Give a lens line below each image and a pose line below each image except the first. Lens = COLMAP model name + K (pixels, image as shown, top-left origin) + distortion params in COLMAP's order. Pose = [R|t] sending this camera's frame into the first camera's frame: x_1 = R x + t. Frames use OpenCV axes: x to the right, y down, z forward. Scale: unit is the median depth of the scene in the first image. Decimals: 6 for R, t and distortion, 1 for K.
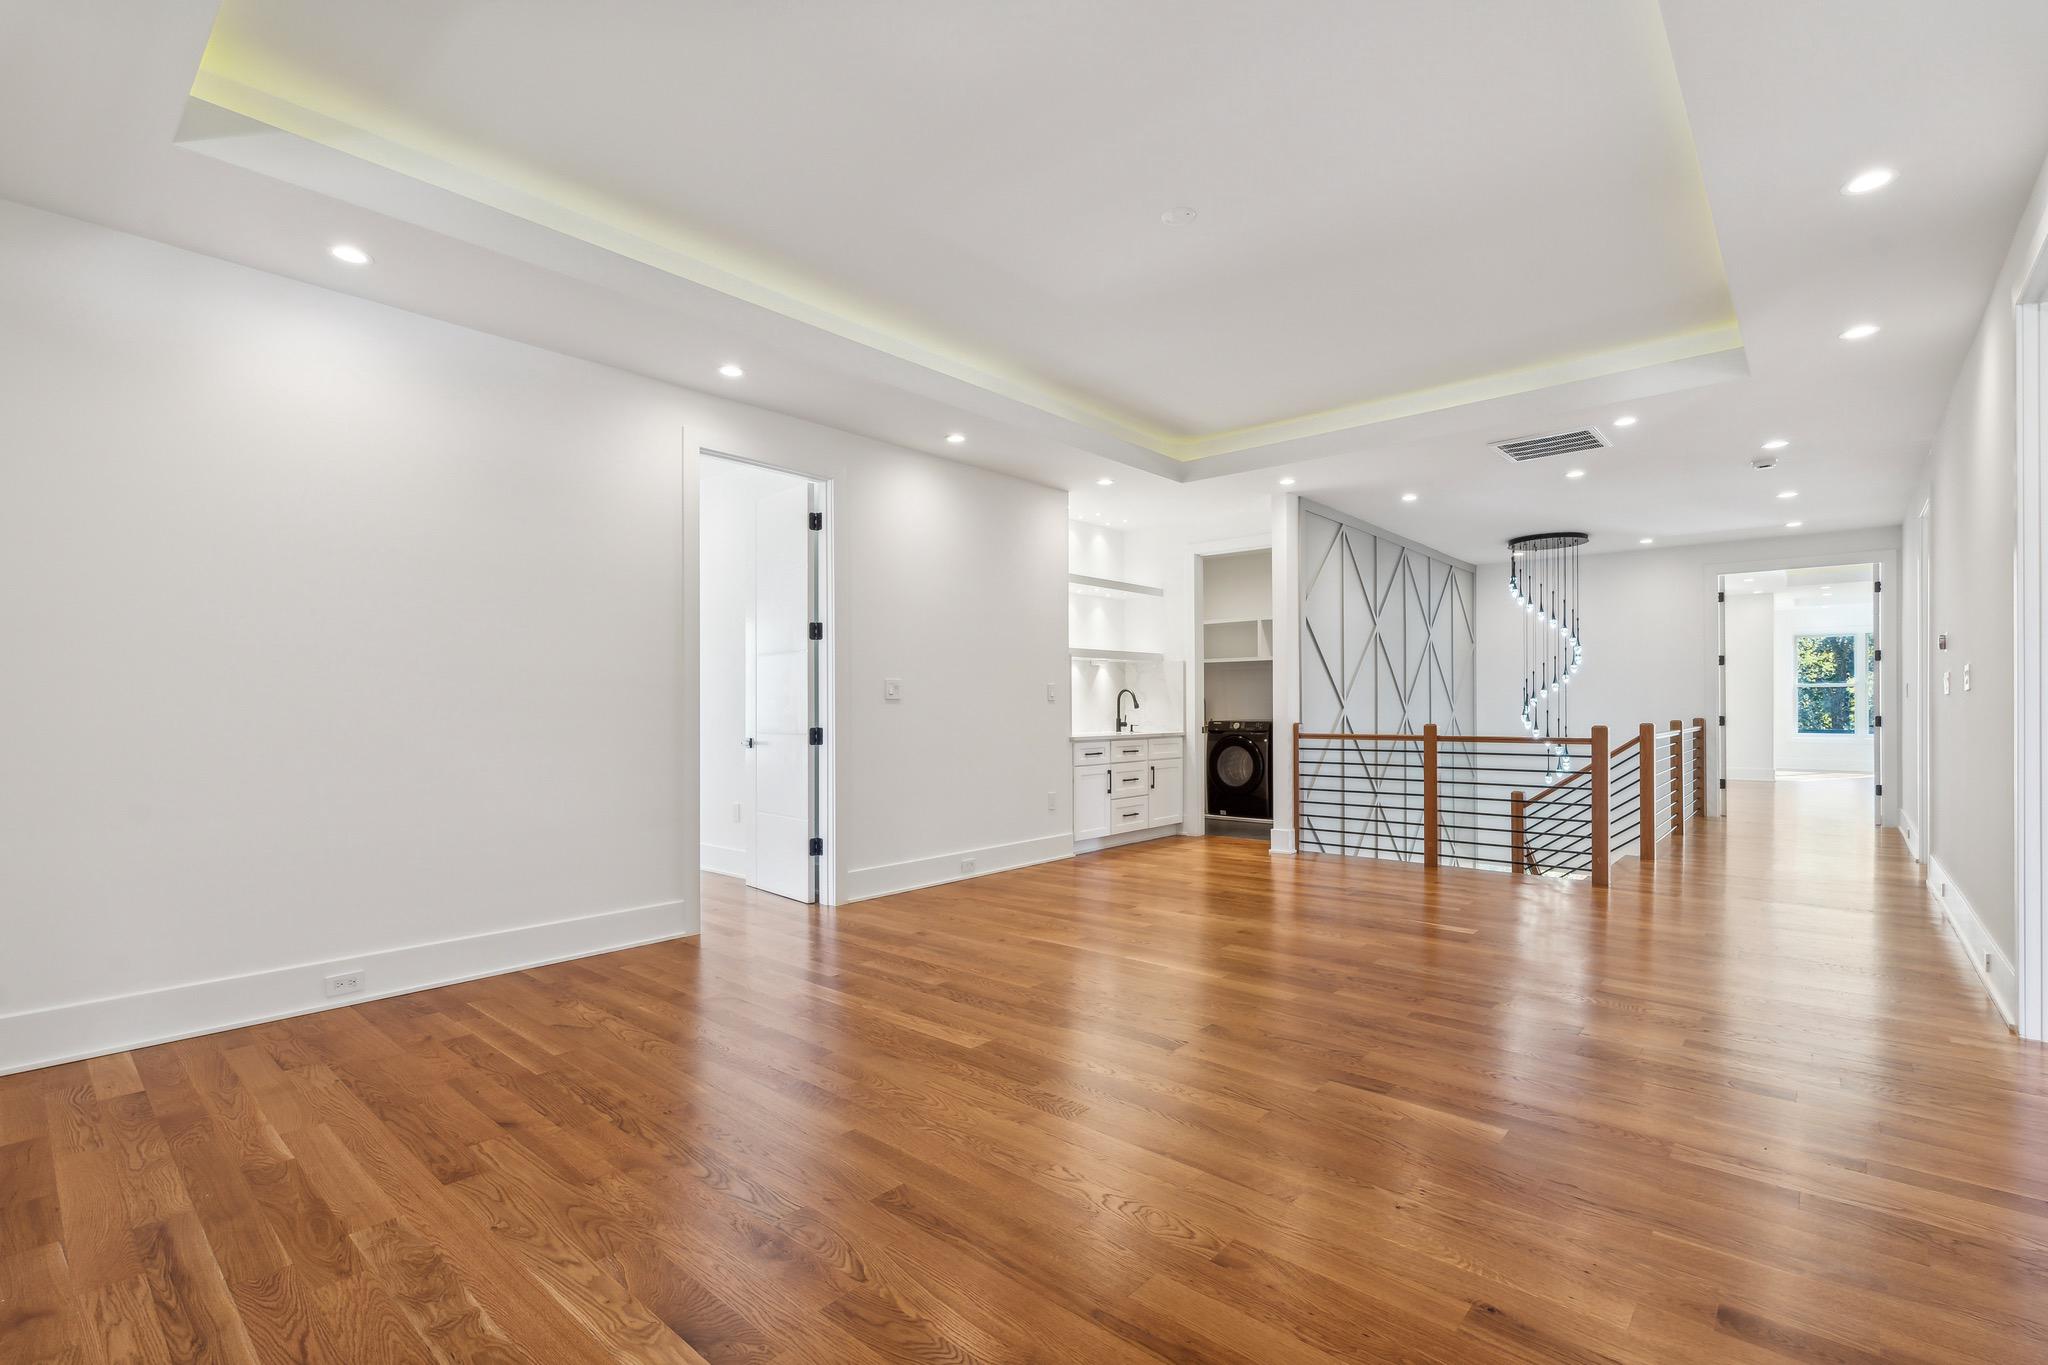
lens RADIAL K [[941.3, 0, 1027.4], [0, 941.3, 696.9], [0, 0, 1]] dist [0.000234, -0.000092]
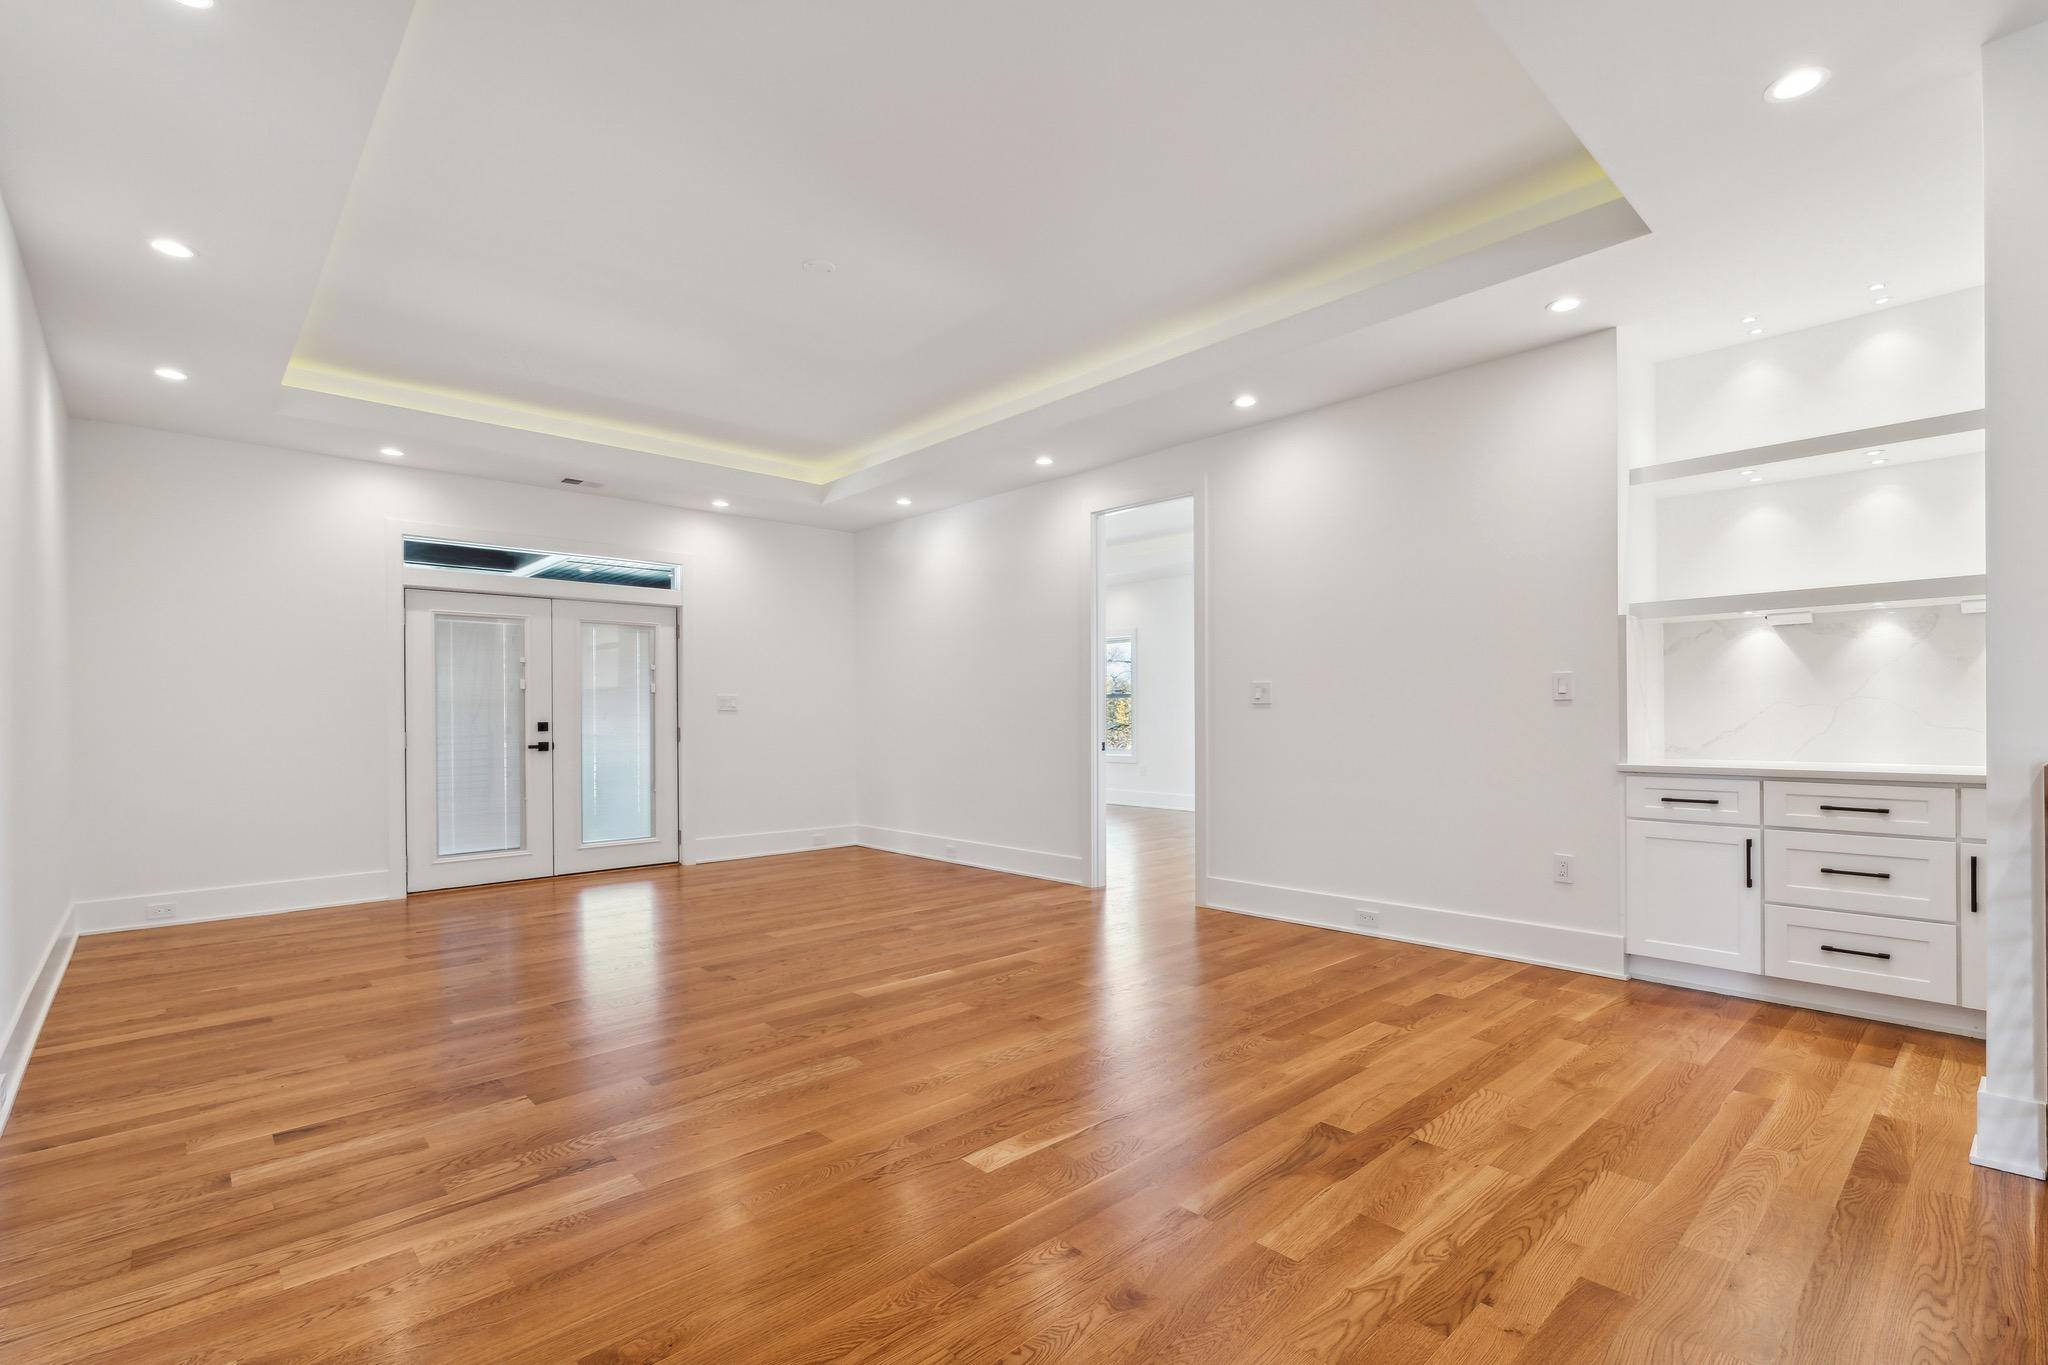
lens RADIAL K [[941.3, 0, 1029.5], [0, 941.3, 697.0], [0, 0, 1]] dist [0.000234, -0.000092]
pose [[-0.110871, -0.005028, -0.993822, 0.640529], [0.024667, 0.999665, -0.007810, -0.002009], [0.993529, -0.025380, -0.110710, 0.707895]]
